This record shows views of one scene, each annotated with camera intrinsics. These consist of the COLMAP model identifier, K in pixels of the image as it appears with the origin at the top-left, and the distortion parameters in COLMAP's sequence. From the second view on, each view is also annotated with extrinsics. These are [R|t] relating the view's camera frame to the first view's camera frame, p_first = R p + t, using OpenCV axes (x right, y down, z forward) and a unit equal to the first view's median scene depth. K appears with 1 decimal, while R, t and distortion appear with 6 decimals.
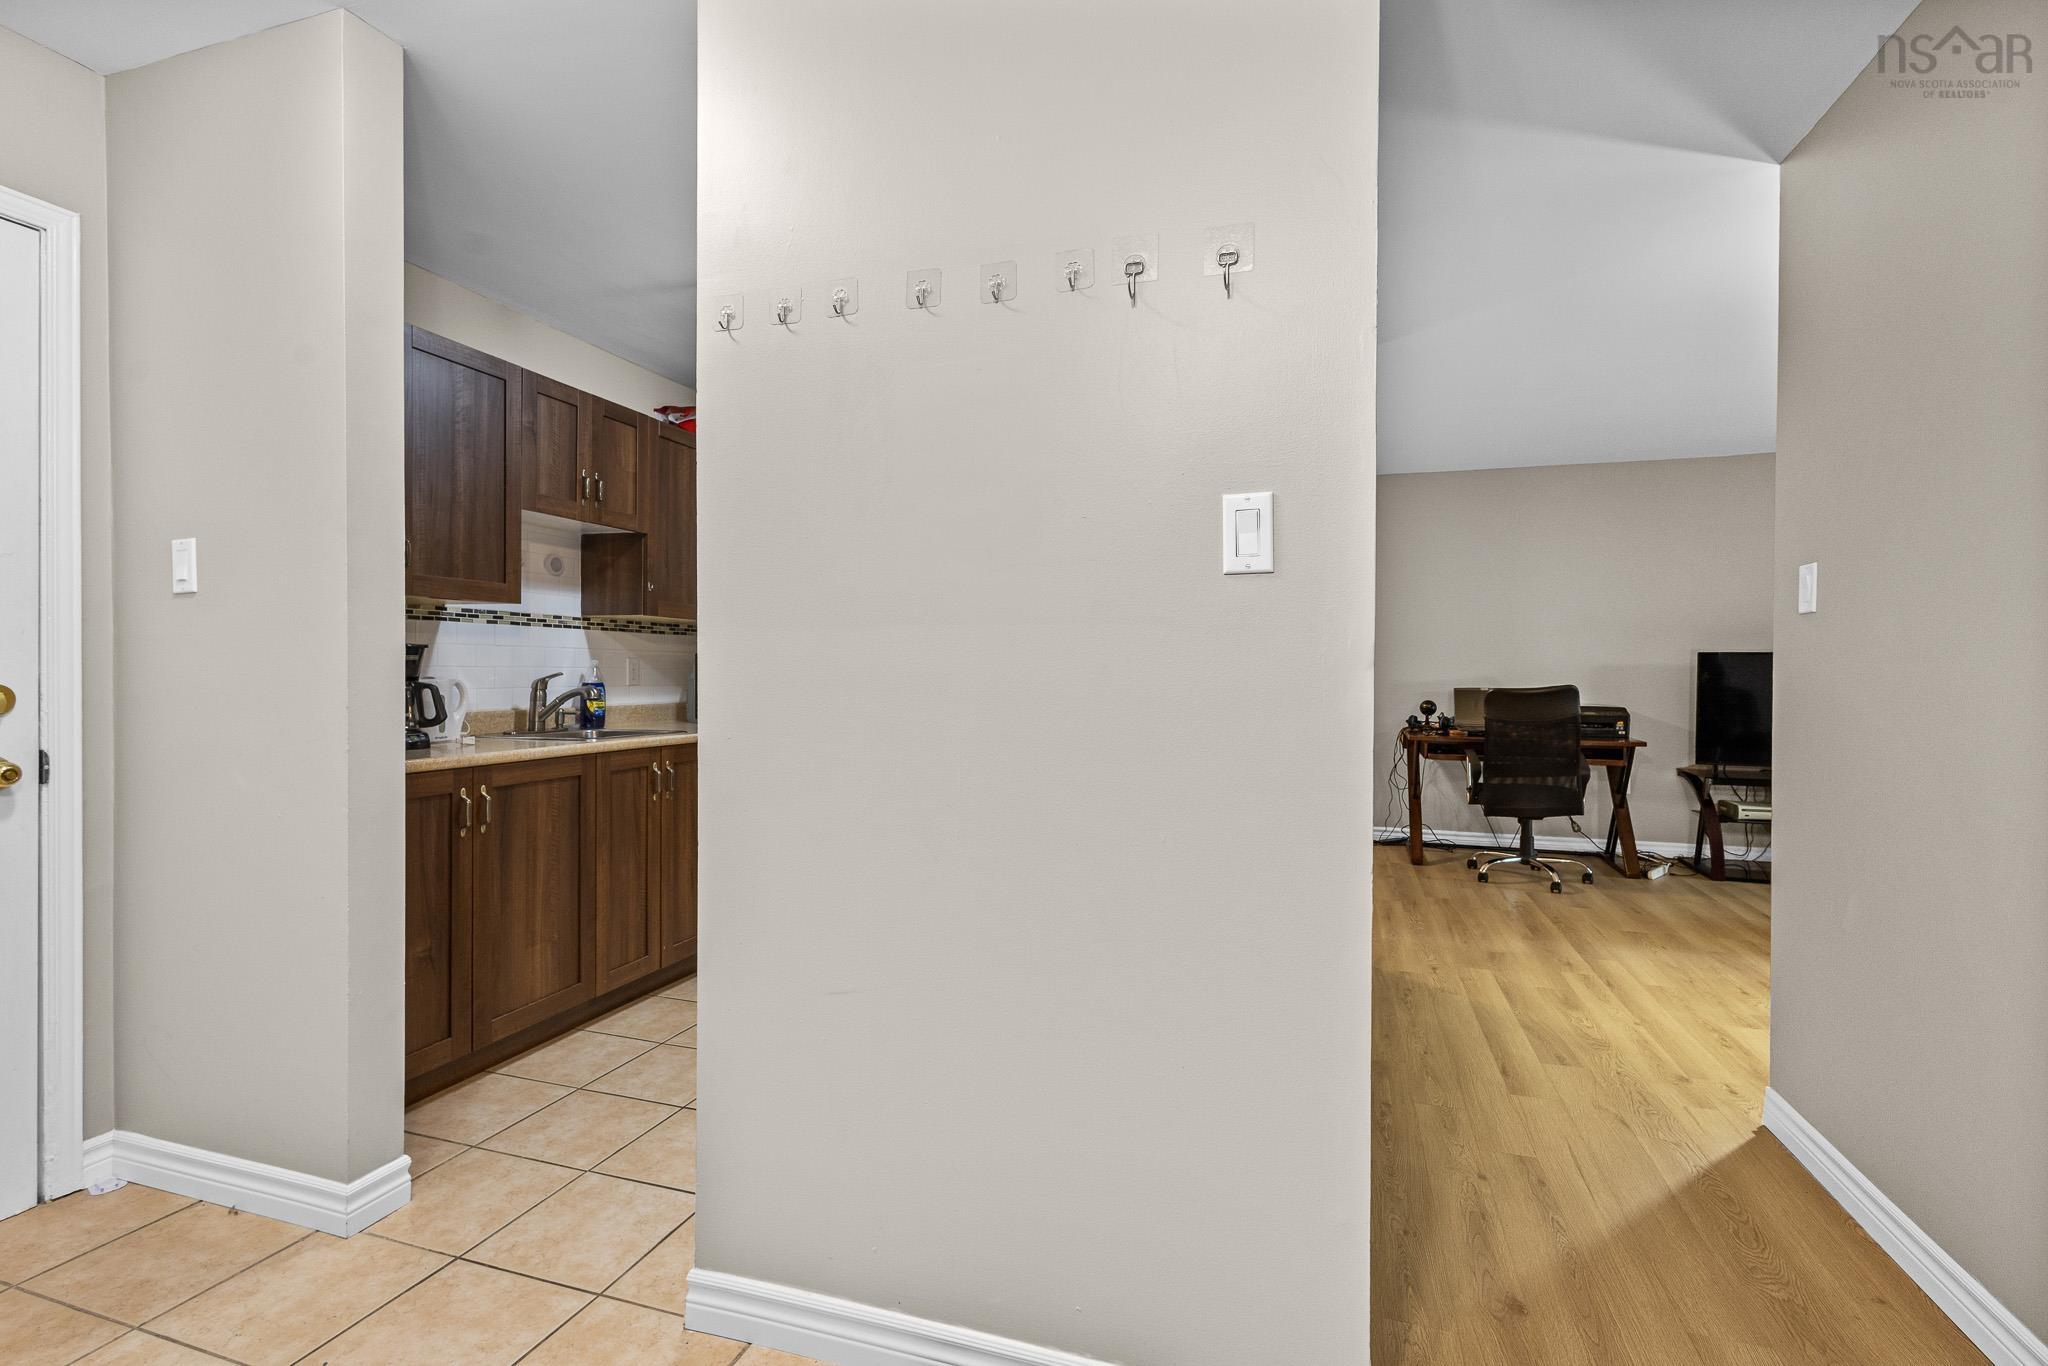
lens RADIAL K [[947.2, 0, 1022.2], [0, 947.2, 678.9], [0, 0, 1]] dist [0.006946, -0.001151]
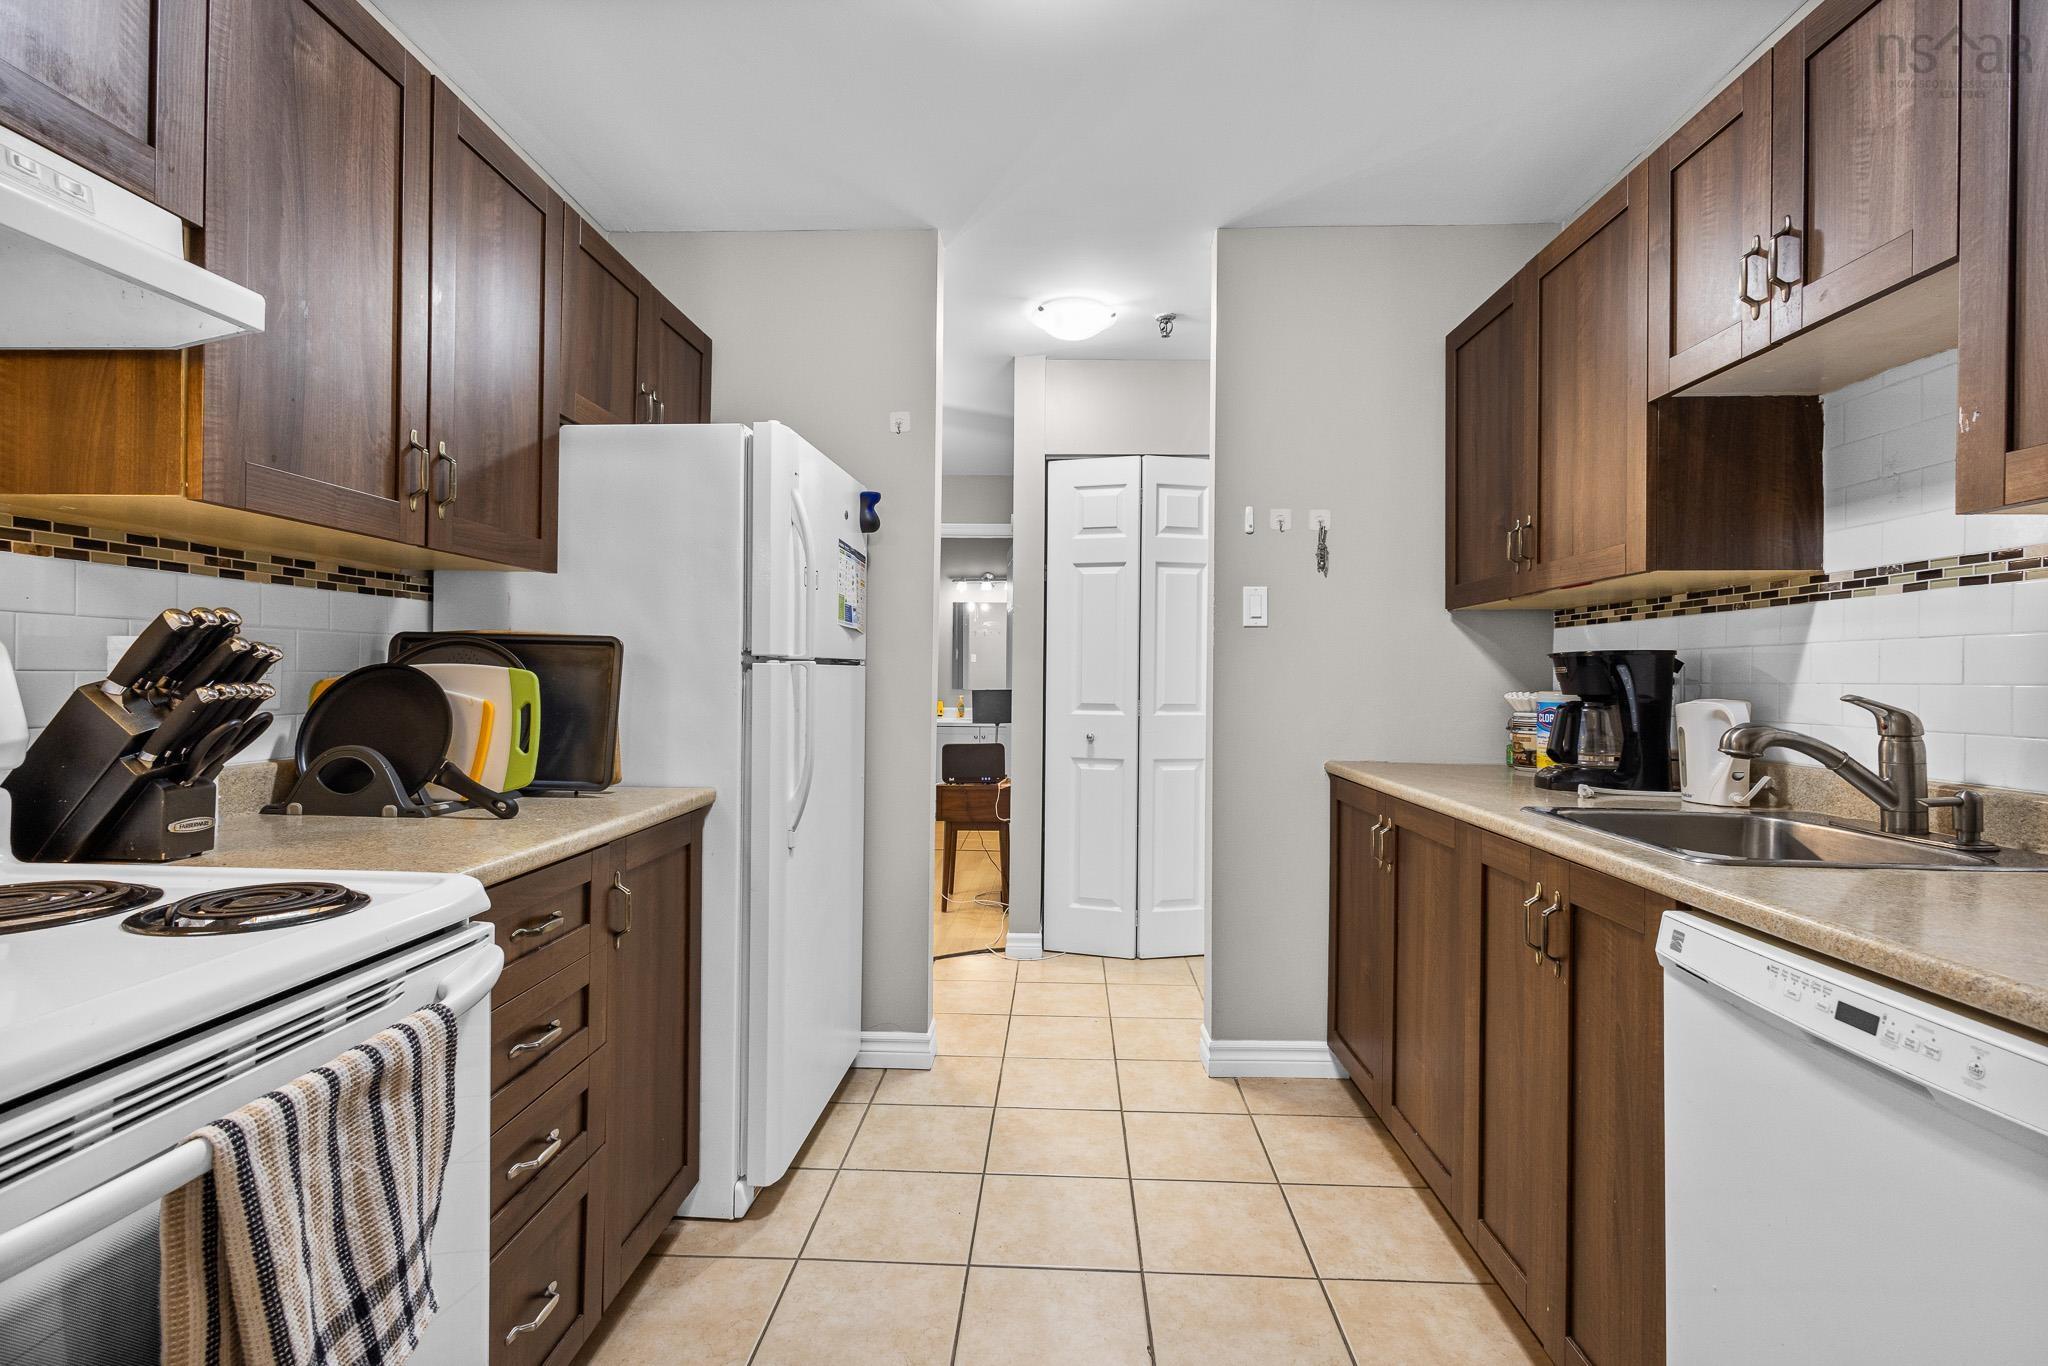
lens RADIAL K [[938.6, 0, 1021.0], [0, 938.6, 679.2], [0, 0, 1]] dist [0.014631, -0.005854]
pose [[-0.964440, -0.011812, -0.264036, -0.016218], [-0.013673, 0.999893, 0.005212, -0.011263], [0.263947, 0.008637, -0.964499, 1.305040]]
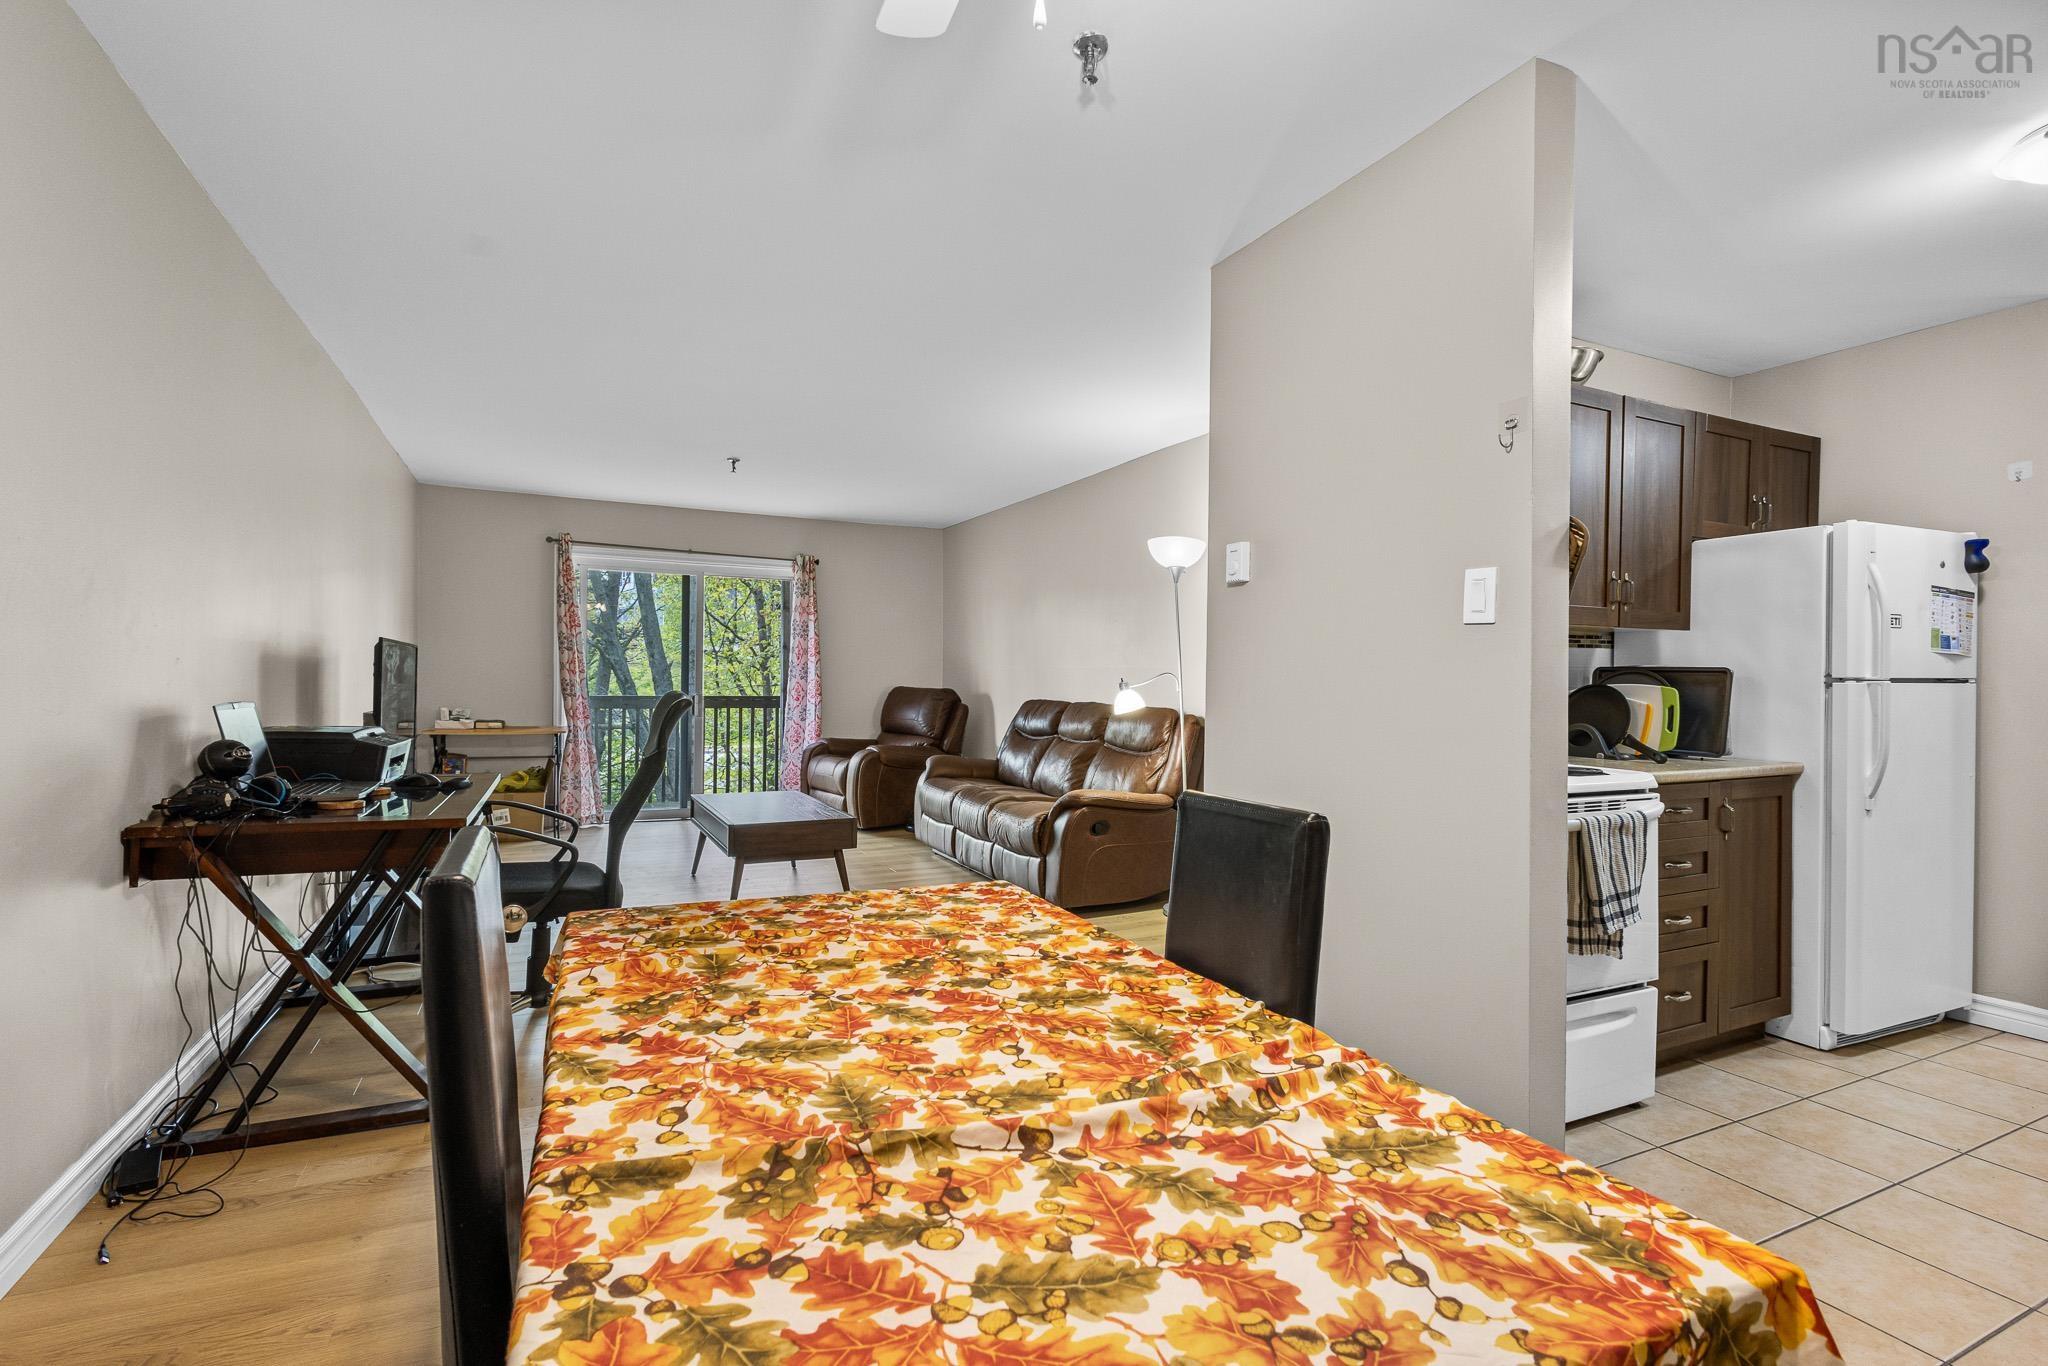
lens RADIAL K [[938.6, 0, 1021.0], [0, 938.6, 679.2], [0, 0, 1]] dist [0.014631, -0.005854]
pose [[-0.689314, -0.009167, 0.724404, -0.149749], [-0.009908, 0.999946, 0.003226, -0.015302], [-0.724395, -0.004954, -0.689368, 1.973341]]
